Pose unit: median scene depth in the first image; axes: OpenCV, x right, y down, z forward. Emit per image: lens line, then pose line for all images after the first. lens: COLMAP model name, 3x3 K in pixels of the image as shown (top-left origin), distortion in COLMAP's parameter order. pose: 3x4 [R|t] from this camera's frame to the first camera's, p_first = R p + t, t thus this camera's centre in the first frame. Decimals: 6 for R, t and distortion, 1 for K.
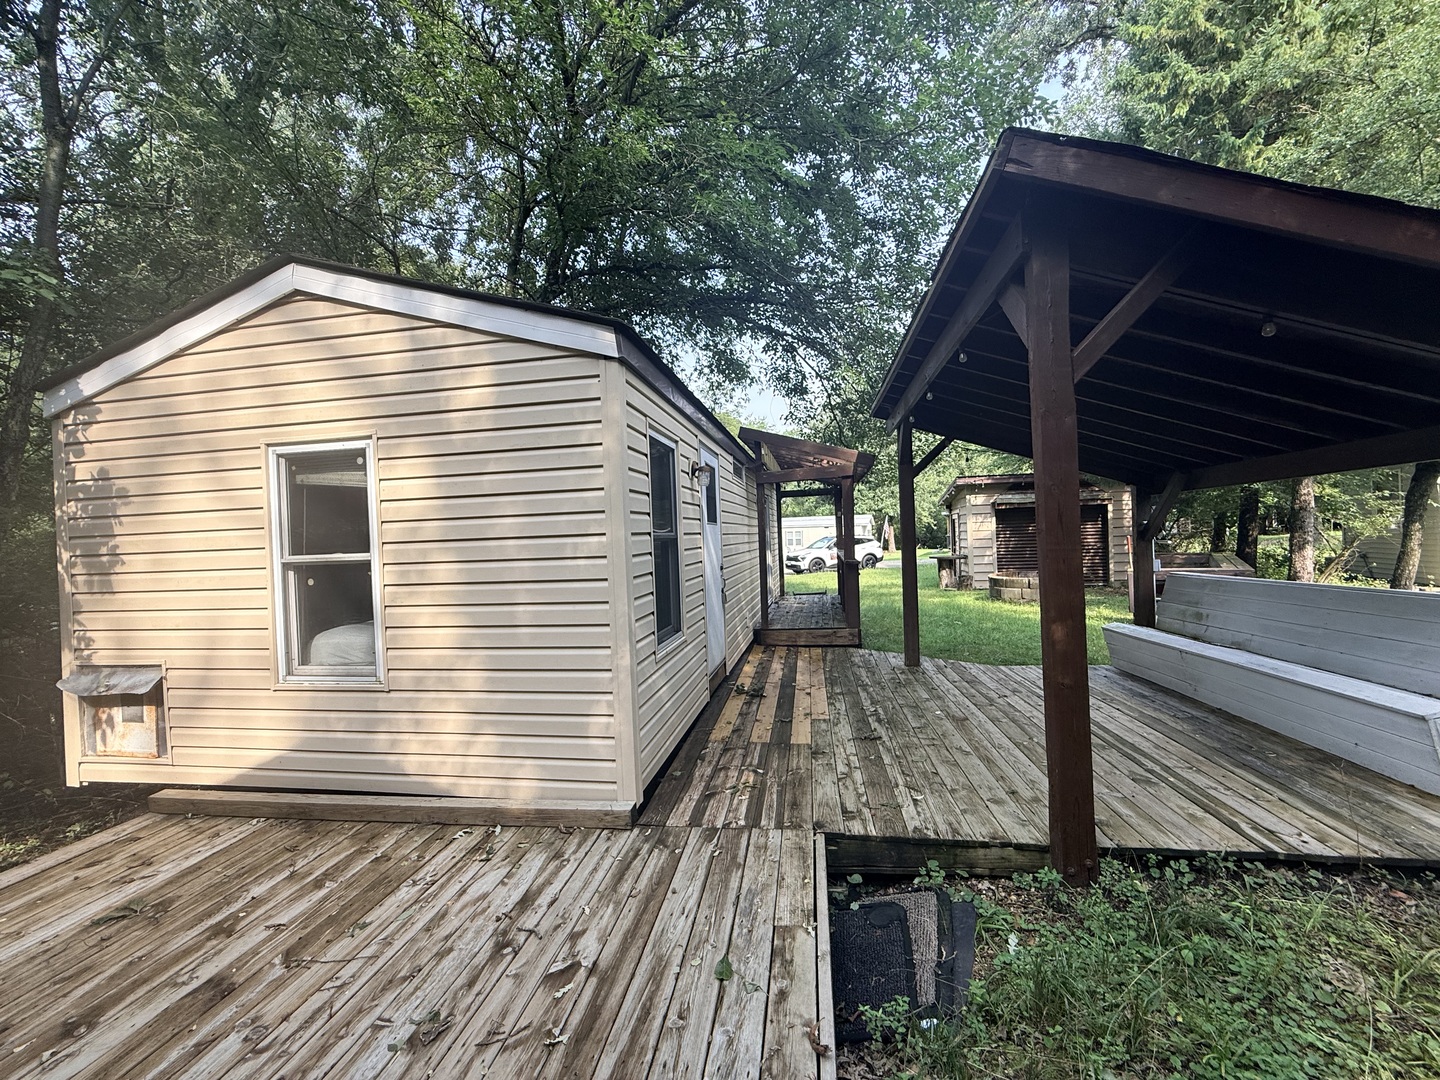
lens RADIAL K [[575.1, 0, 718.3], [0, 575.1, 541.2], [0, 0, 1]] dist [0.000737, -0.000263]
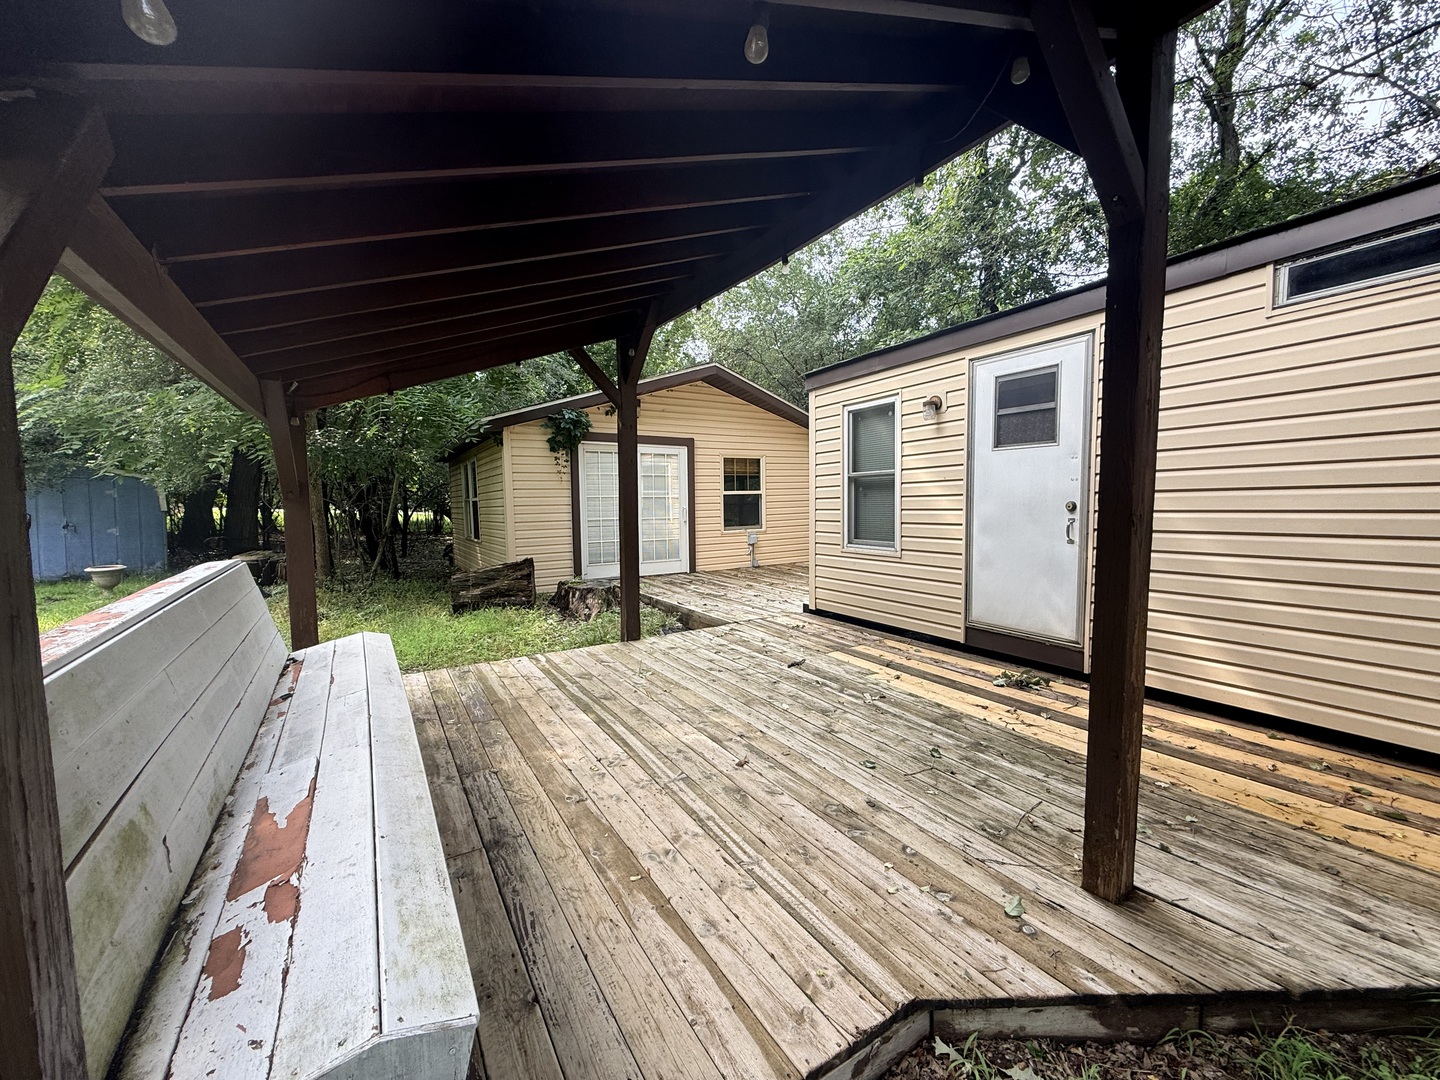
lens RADIAL K [[575.1, 0, 718.3], [0, 575.1, 541.2], [0, 0, 1]] dist [0.000737, -0.000263]
pose [[-0.757410, 0.095053, -0.645984, 0.959930], [0.042141, 0.994400, 0.096912, 0.003636], [0.651579, 0.046180, -0.757174, 1.573746]]
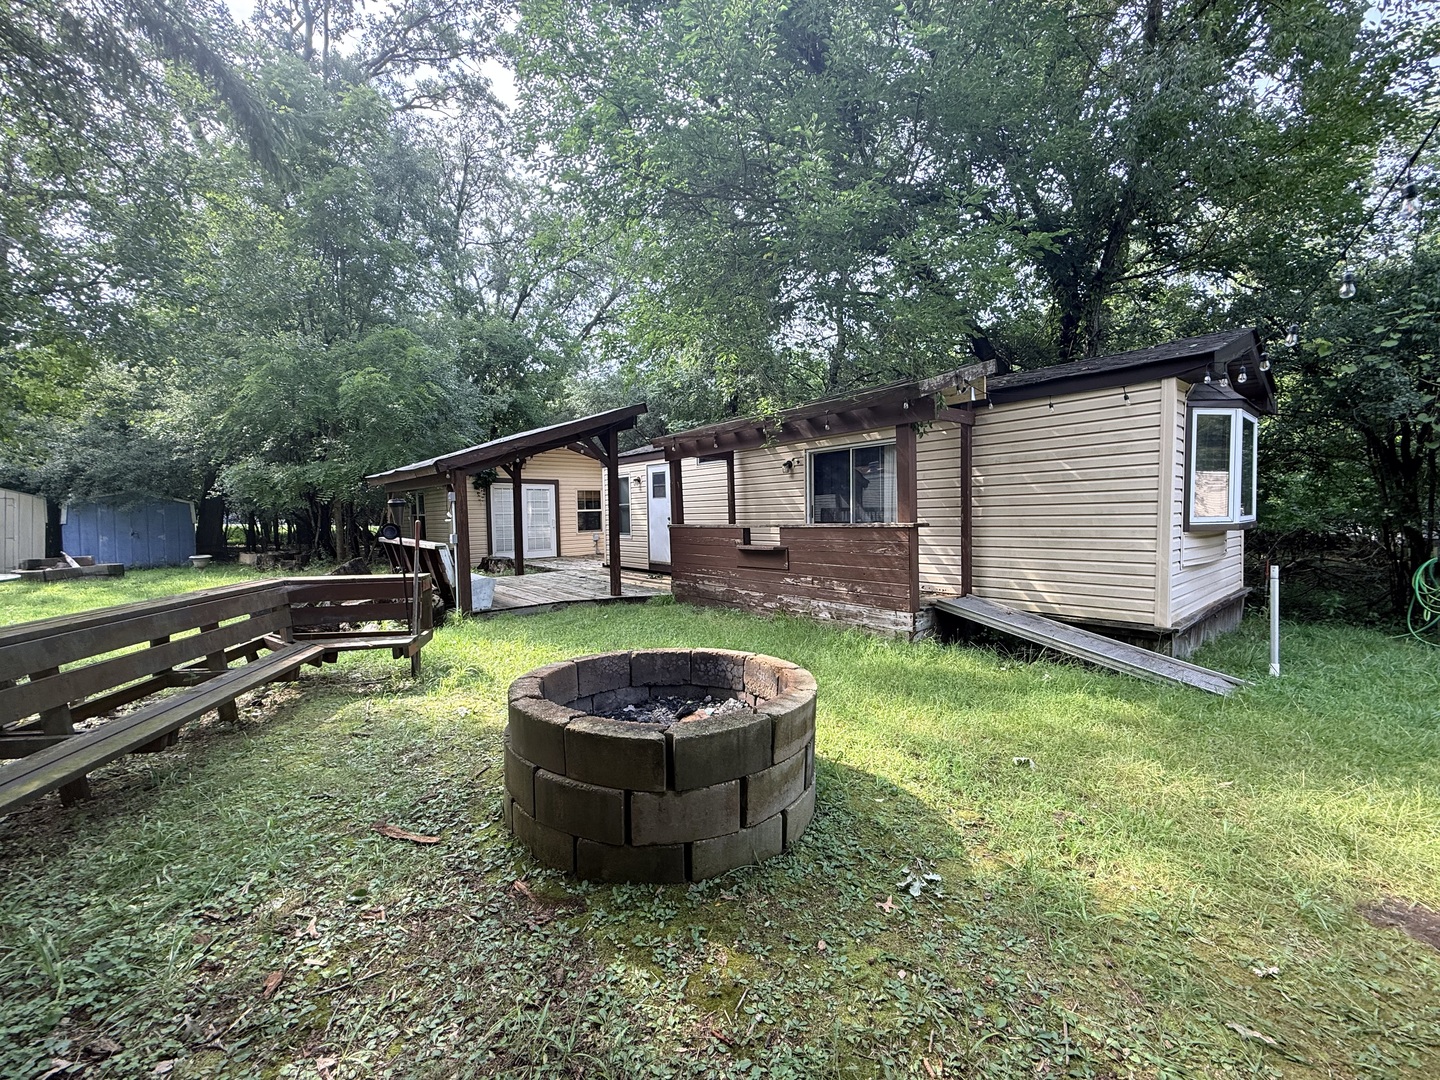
lens RADIAL K [[575.1, 0, 718.3], [0, 575.1, 541.2], [0, 0, 1]] dist [0.000737, -0.000263]
pose [[-0.637932, 0.091183, -0.764675, 1.860020], [0.040482, 0.995563, 0.084943, -0.052572], [0.769028, 0.023232, -0.638793, 3.100260]]
